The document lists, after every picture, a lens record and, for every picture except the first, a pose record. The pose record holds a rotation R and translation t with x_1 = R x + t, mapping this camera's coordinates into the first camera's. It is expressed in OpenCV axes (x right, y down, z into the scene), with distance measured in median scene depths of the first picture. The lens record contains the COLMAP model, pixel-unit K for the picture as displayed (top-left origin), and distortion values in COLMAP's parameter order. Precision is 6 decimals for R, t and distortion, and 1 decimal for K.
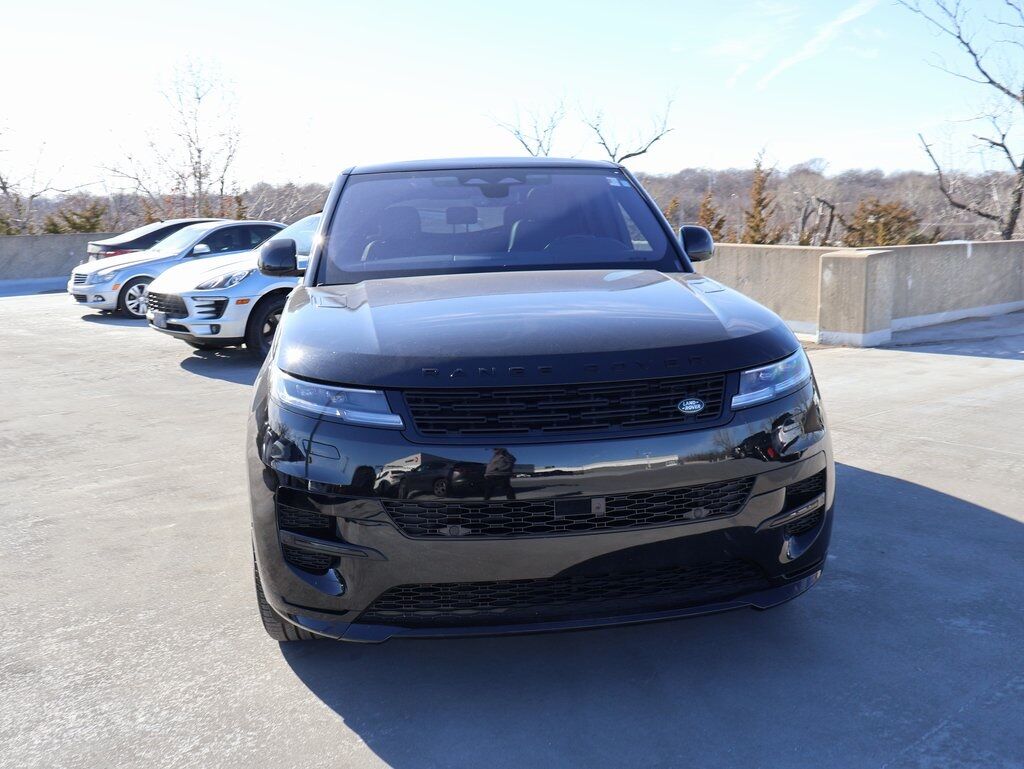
lens RADIAL K [[951.1, 0, 507.3], [0, 951.1, 384.1], [0, 0, 1]] dist [-0.007629, 0.000000]
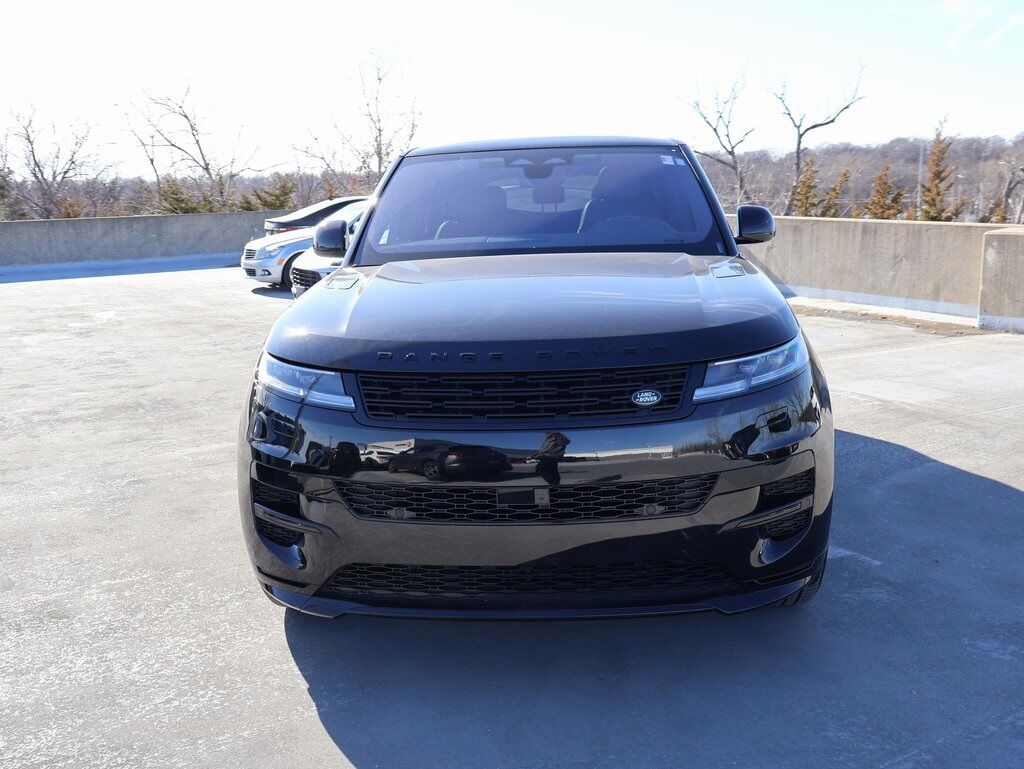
lens RADIAL K [[951.1, 0, 508.6], [0, 951.1, 380.8], [0, 0, 1]] dist [-0.007629, 0.000000]
pose [[0.979912, 0.030444, -0.197093, 0.196470], [-0.025963, 0.999343, 0.025277, -0.011920], [0.197733, -0.019652, 0.980059, 0.024791]]
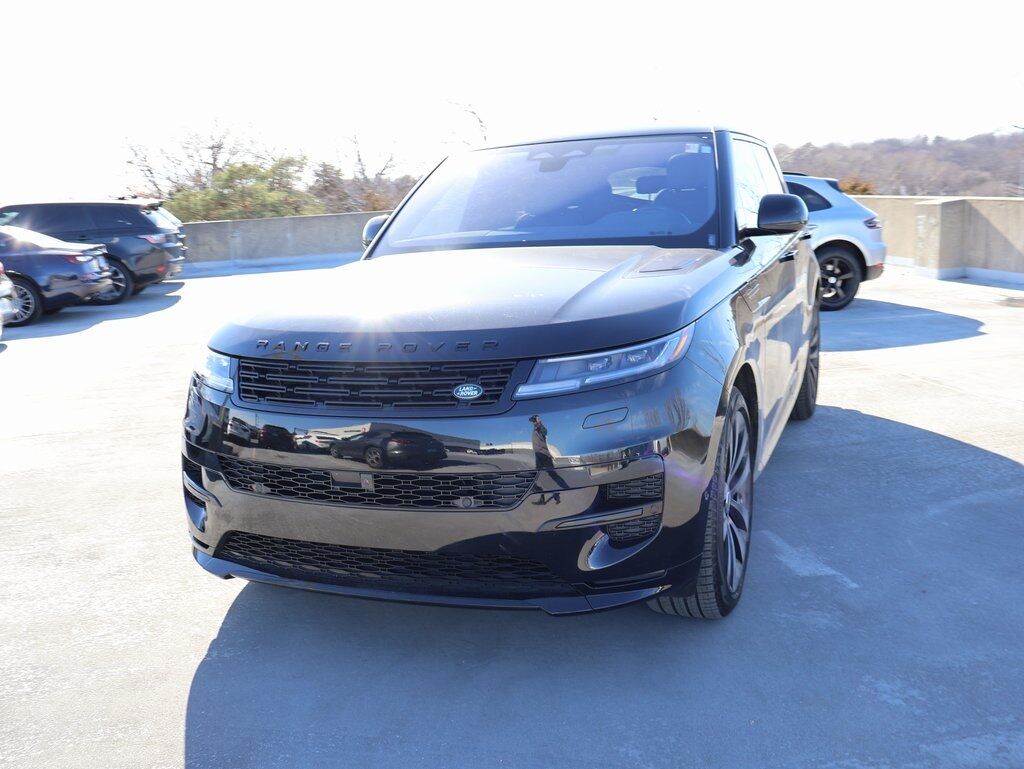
lens RADIAL K [[951.1, 0, 523.2], [0, 951.1, 382.1], [0, 0, 1]] dist [-0.007629, 0.000000]
pose [[0.871788, 0.070470, -0.484789, 0.571952], [-0.052567, 0.997342, 0.050446, -0.031273], [0.487055, -0.018494, 0.873175, 0.143670]]
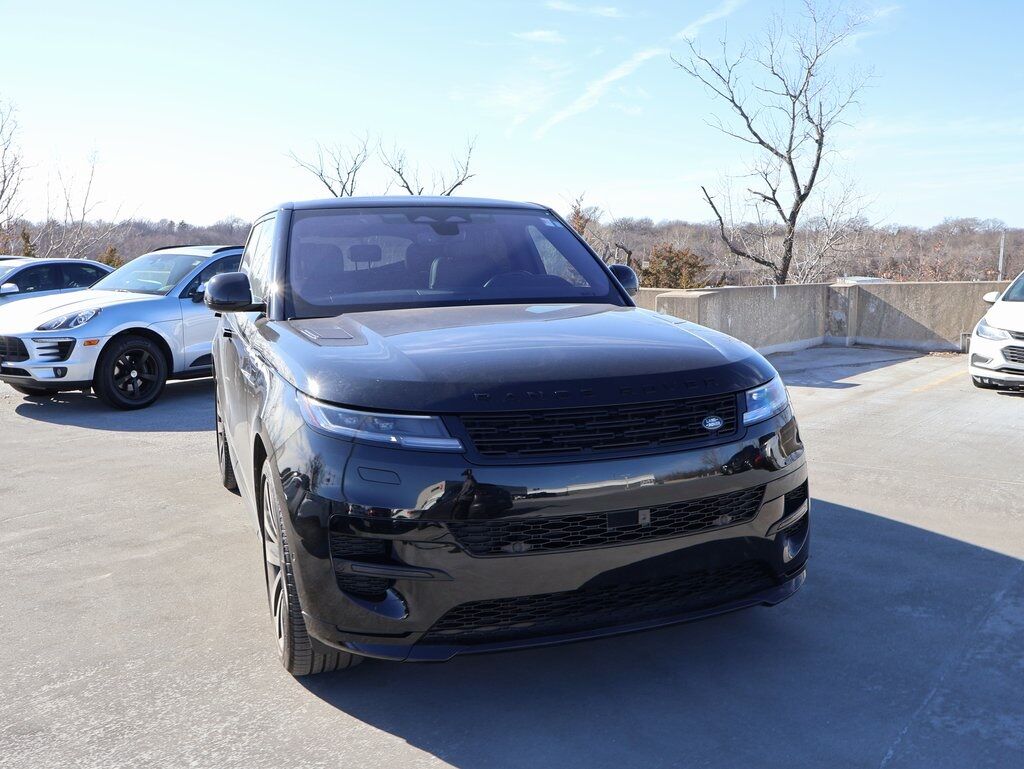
lens RADIAL K [[951.1, 0, 514.8], [0, 951.1, 390.0], [0, 0, 1]] dist [-0.007629, 0.000000]
pose [[0.974326, -0.019131, 0.224328, -0.224622], [0.027775, 0.998986, -0.035440, 0.014055], [-0.223422, 0.040761, 0.973869, -0.022668]]
